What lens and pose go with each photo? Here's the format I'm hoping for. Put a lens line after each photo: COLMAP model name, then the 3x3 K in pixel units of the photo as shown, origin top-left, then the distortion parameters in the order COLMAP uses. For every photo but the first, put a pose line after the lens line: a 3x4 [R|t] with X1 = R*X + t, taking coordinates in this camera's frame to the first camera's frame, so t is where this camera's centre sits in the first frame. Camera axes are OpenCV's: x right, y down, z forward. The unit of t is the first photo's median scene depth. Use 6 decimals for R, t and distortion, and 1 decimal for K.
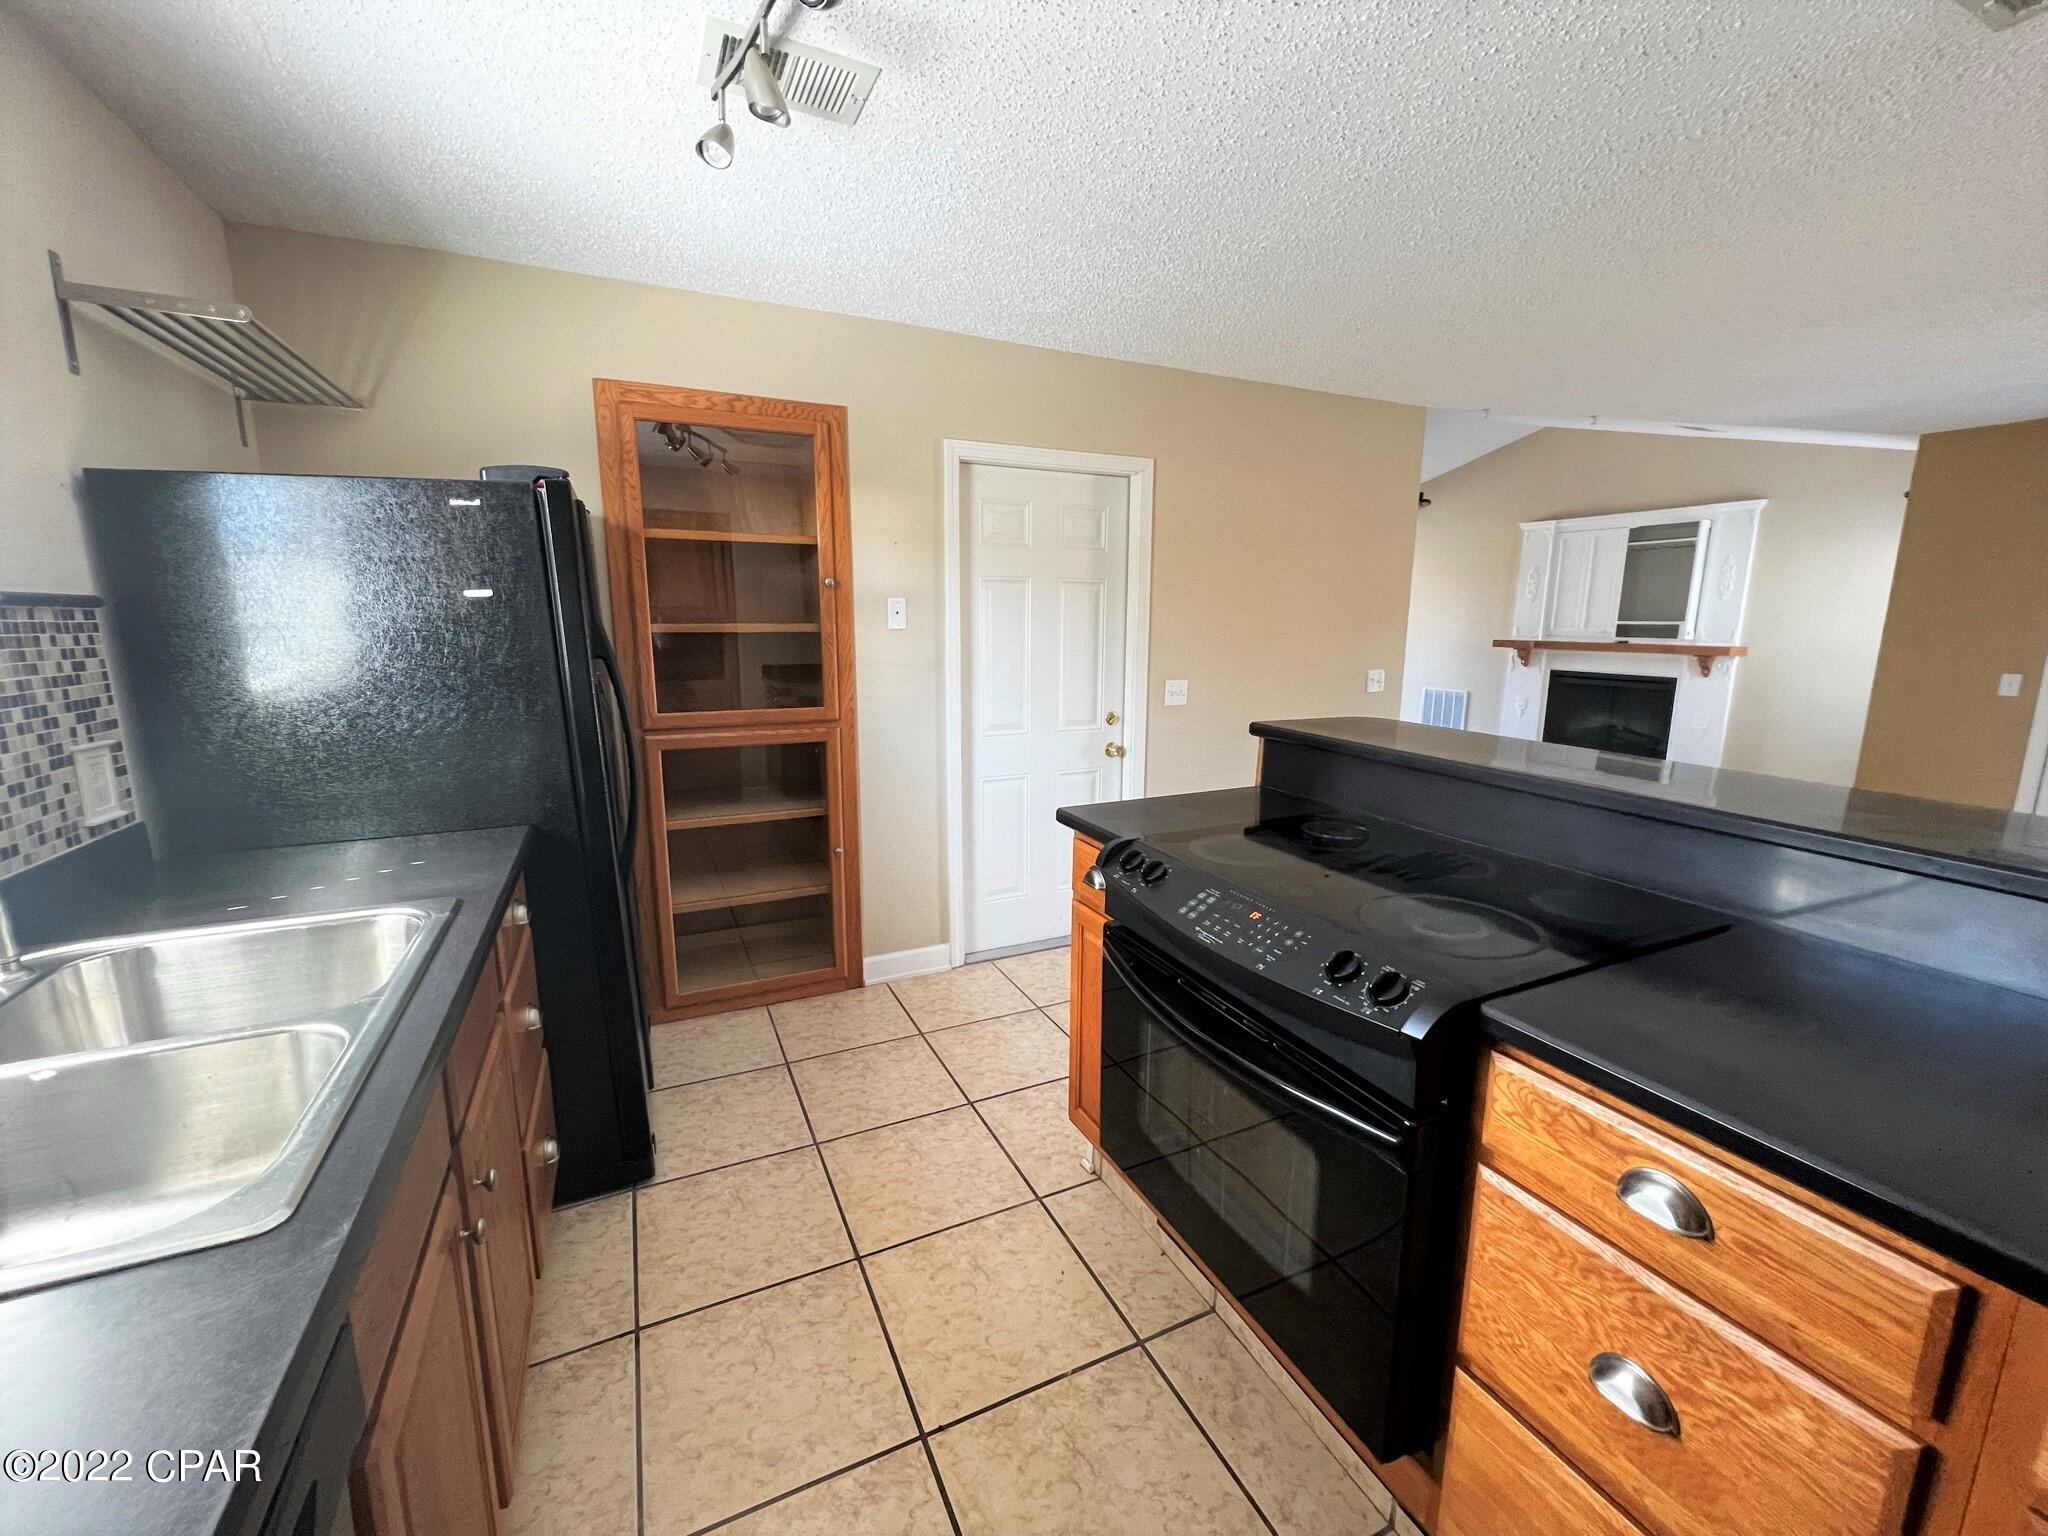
lens RADIAL K [[830.5, 0, 1019.0], [0, 830.5, 766.3], [0, 0, 1]] dist [-0.003312, 0.000133]
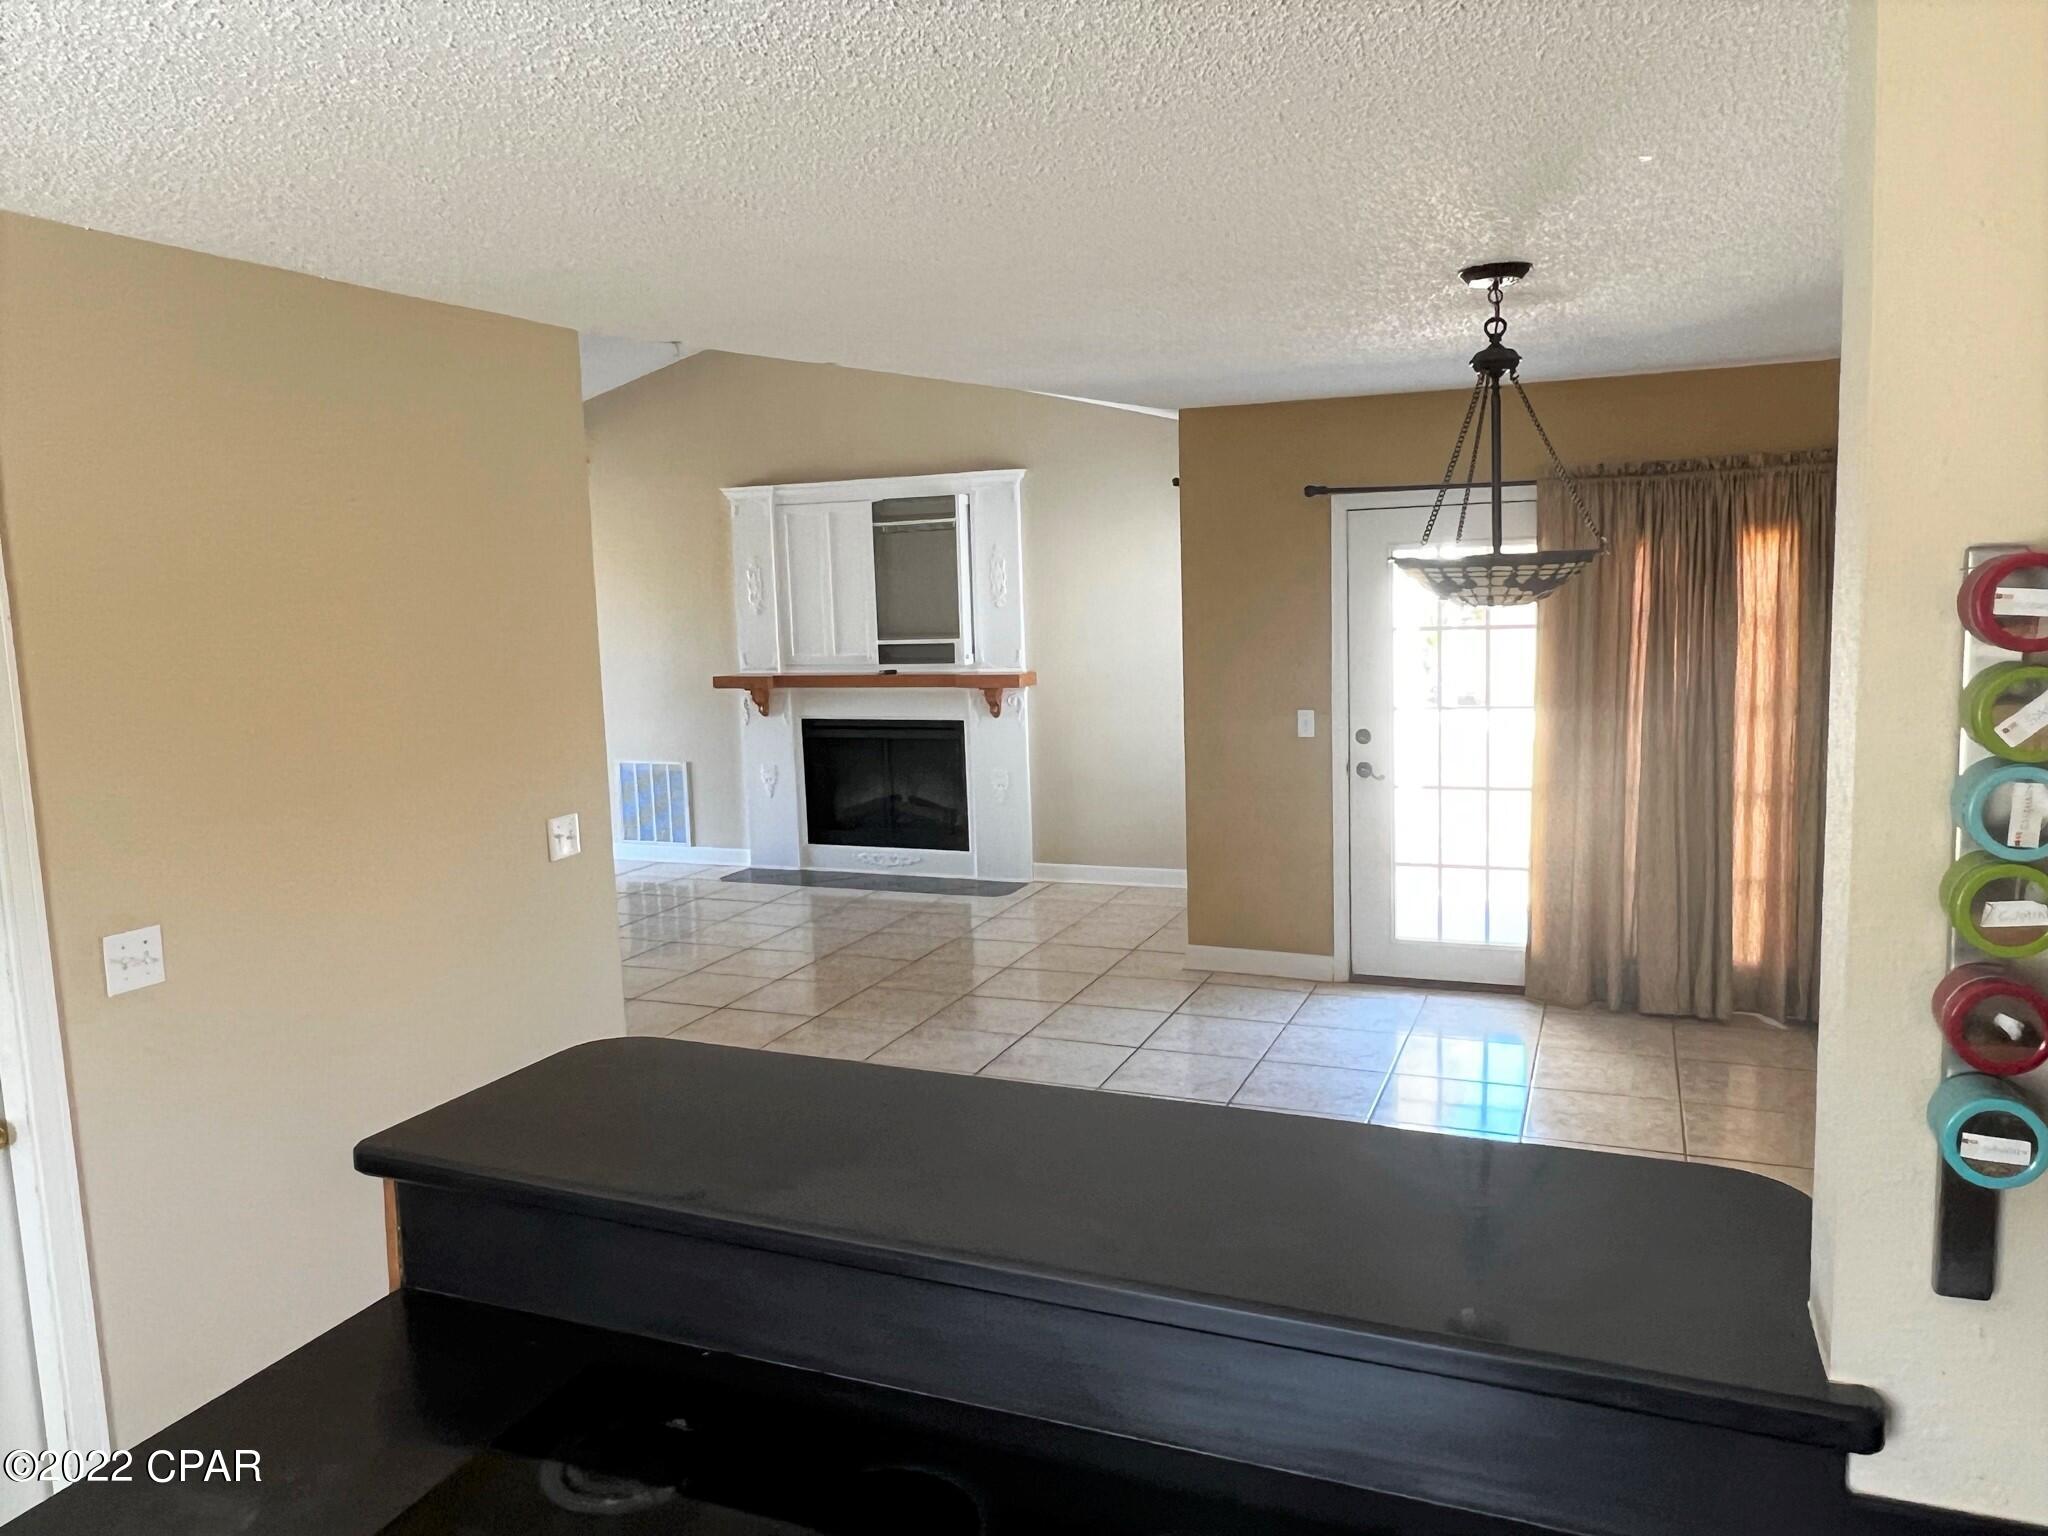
lens RADIAL K [[1474.6, 0, 995.9], [0, 1474.6, 763.9], [0, 0, 1]] dist [0.004037, 0.000004]
pose [[0.748566, -0.114662, 0.653071, 0.019121], [0.156650, 0.987635, -0.006153, -0.058409], [-0.644290, 0.106909, 0.757272, 0.068460]]
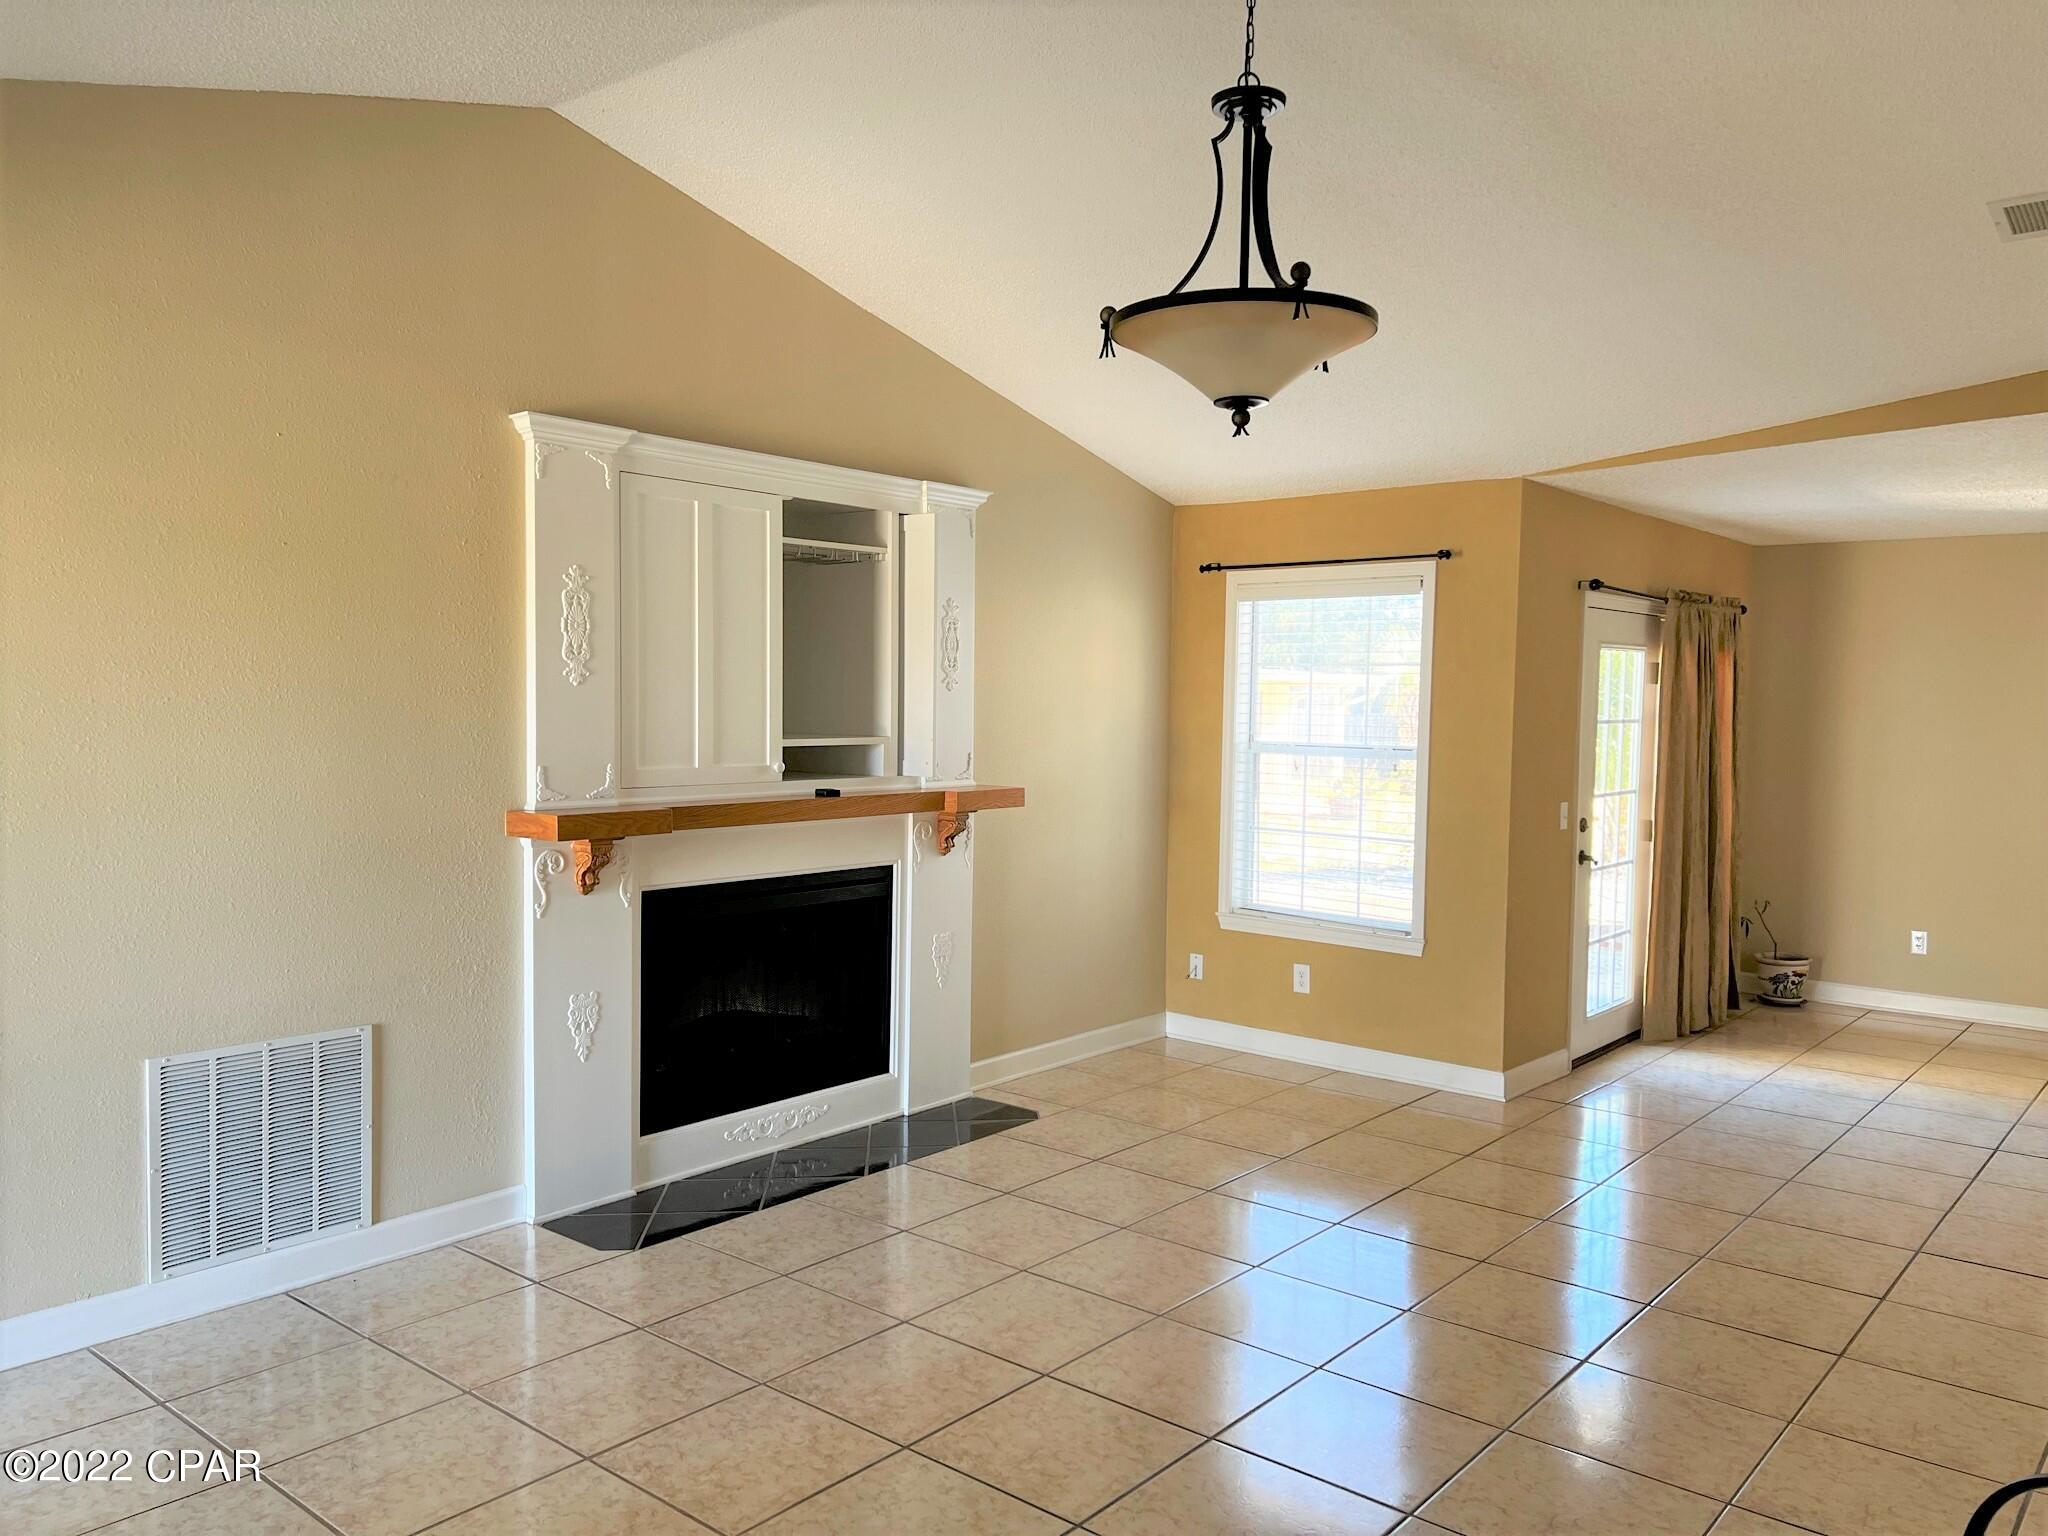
lens RADIAL K [[1535.6, 0, 1057.0], [0, 1535.6, 778.1], [0, 0, 1]] dist [0.074346, -0.092011]
pose [[-0.427372, -0.064429, 0.901777, 0.037671], [0.142925, 0.980099, 0.137760, -0.243155], [-0.892707, 0.187762, -0.409658, 1.212649]]
